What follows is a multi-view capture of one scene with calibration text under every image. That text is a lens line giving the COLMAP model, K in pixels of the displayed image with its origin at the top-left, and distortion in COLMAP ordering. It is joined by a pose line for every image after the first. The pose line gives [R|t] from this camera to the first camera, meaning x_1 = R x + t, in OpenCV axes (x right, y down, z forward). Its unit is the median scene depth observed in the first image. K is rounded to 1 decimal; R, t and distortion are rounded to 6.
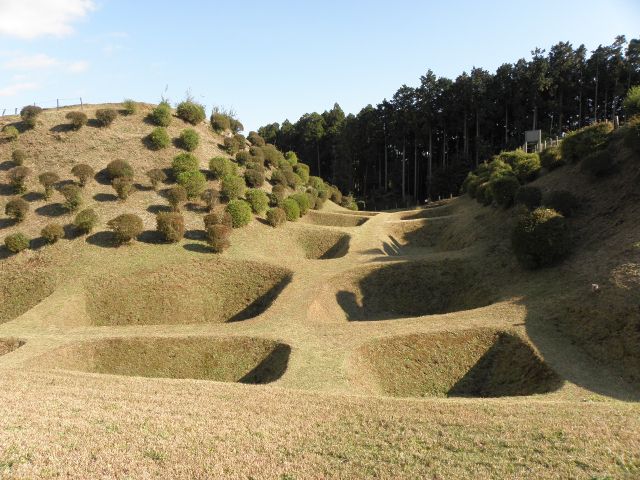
lens RADIAL K [[484.2, 0, 320.0], [0, 484.2, 240.0], [0, 0, 1]] dist [-0.167570, 0.119634]
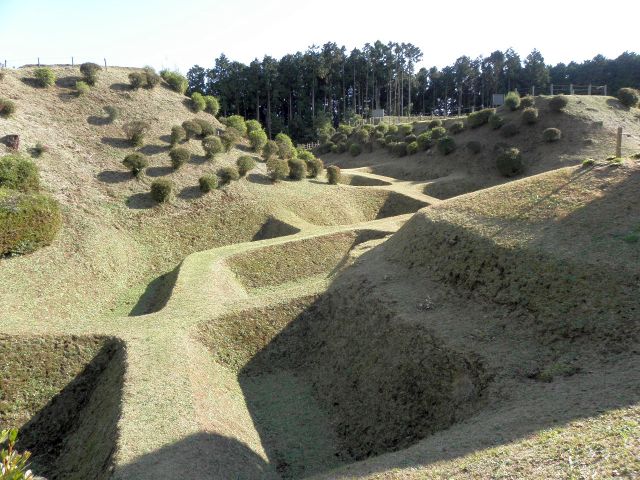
lens RADIAL K [[484.2, 0, 320.0], [0, 484.2, 240.0], [0, 0, 1]] dist [-0.167570, 0.119634]
pose [[0.790301, -0.116222, 0.601596, -0.367355], [0.091574, 0.993222, 0.071581, 0.026632], [-0.605838, -0.001480, 0.795587, -0.042364]]
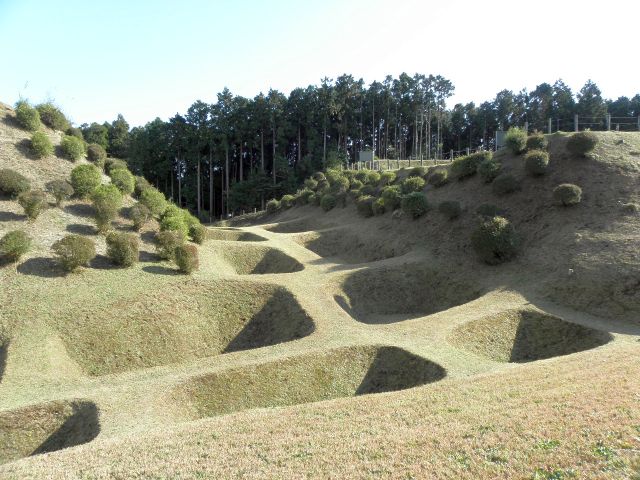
lens RADIAL K [[484.2, 0, 320.0], [0, 484.2, 240.0], [0, 0, 1]] dist [-0.167570, 0.119634]
pose [[0.862993, -0.042585, 0.503417, -0.145805], [0.058072, 0.998198, -0.015113, -0.003201], [-0.501867, 0.042277, 0.863911, 0.025323]]
